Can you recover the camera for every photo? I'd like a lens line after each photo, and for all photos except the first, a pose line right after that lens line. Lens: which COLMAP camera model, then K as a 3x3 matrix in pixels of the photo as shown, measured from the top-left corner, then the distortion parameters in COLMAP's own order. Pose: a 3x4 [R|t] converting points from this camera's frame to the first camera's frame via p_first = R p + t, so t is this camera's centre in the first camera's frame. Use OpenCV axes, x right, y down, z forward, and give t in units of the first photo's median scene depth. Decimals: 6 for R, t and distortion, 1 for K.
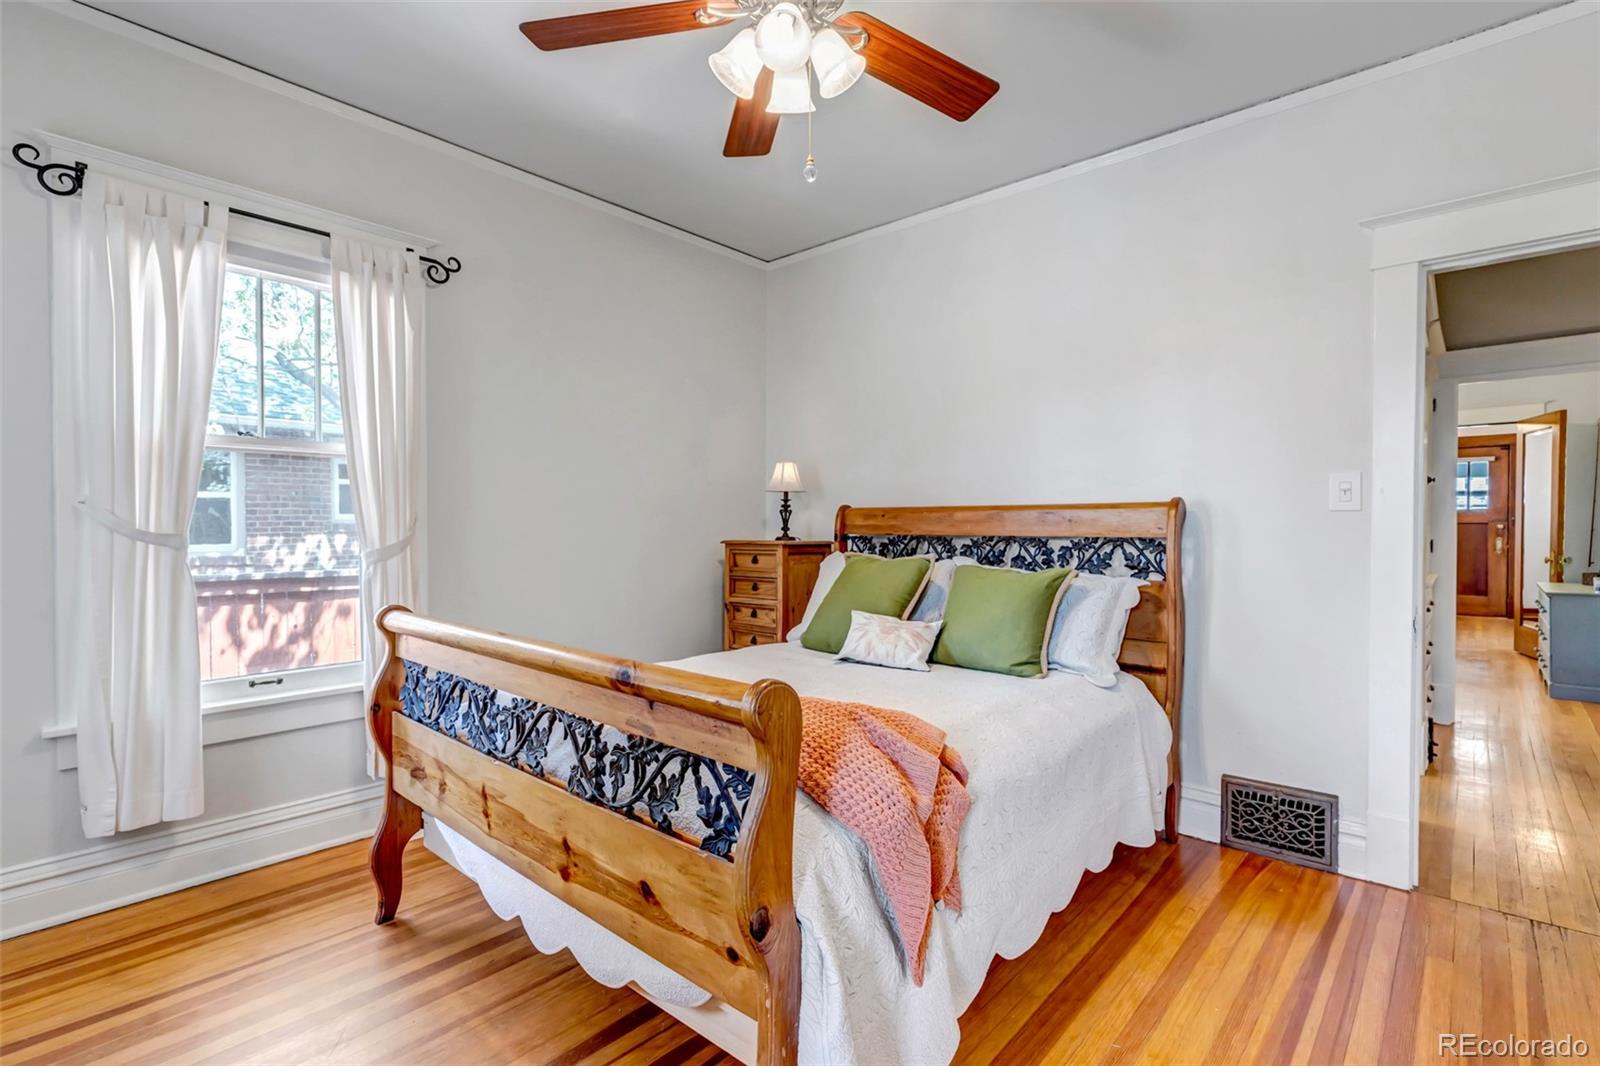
lens RADIAL K [[729.8, 0, 794.6], [0, 729.8, 534.0], [0, 0, 1]] dist [0.004190, 0.000715]
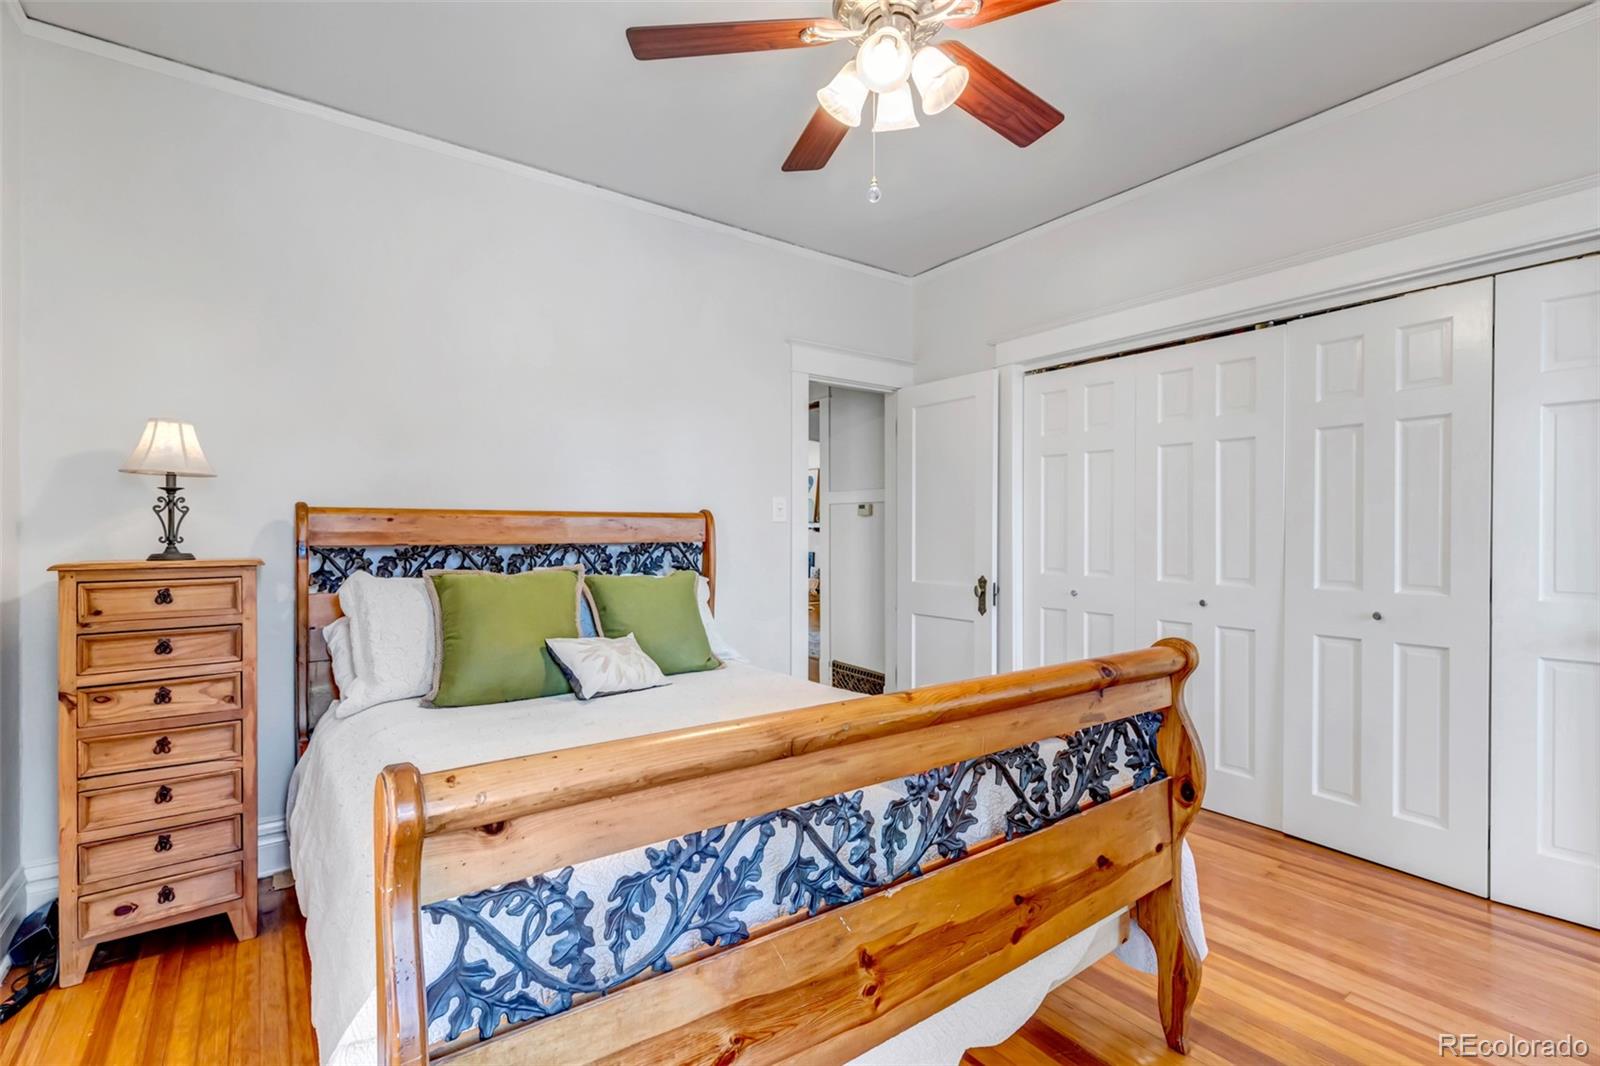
lens RADIAL K [[729.8, 0, 794.6], [0, 729.8, 534.0], [0, 0, 1]] dist [0.004190, 0.000715]
pose [[0.227168, -0.004818, 0.973844, -0.596913], [0.014494, 0.999894, 0.001566, -0.006970], [-0.973748, 0.013759, 0.227214, 0.517751]]
